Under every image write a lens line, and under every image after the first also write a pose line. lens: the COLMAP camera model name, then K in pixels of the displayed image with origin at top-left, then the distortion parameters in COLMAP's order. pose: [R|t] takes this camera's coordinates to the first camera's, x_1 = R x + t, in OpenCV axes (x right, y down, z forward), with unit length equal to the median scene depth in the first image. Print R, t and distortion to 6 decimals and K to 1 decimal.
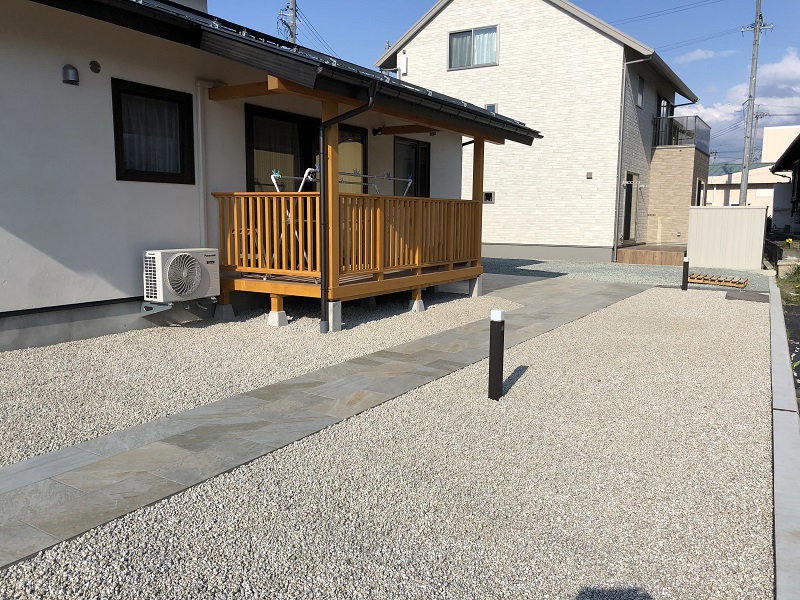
lens RADIAL K [[658.8, 0, 403.5], [0, 658.8, 284.0], [0, 0, 1]] dist [0.029671, -0.009348]
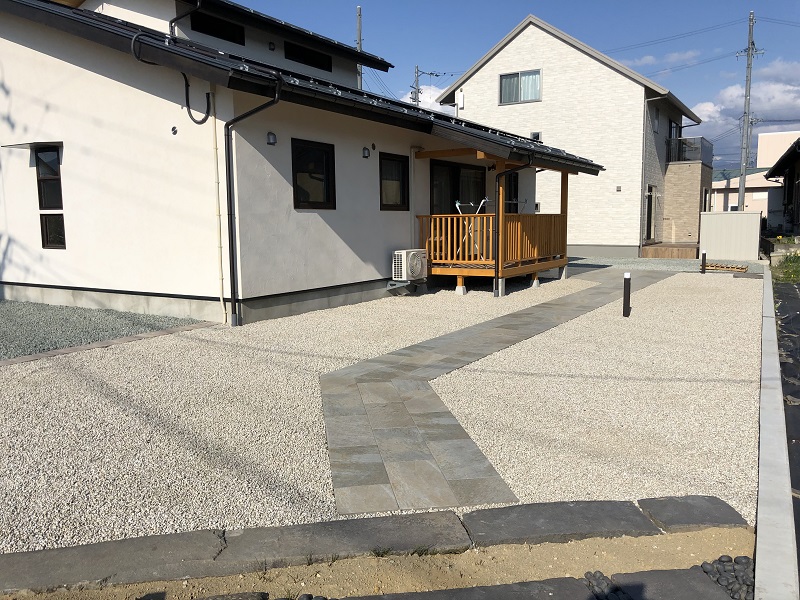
lens RADIAL K [[658.8, 0, 403.5], [0, 658.8, 284.0], [0, 0, 1]] dist [0.029671, -0.009348]
pose [[0.999758, -0.021983, 0.000732, -0.138830], [0.021989, 0.999716, -0.009159, 0.019586], [-0.000531, 0.009173, 0.999958, -0.264605]]
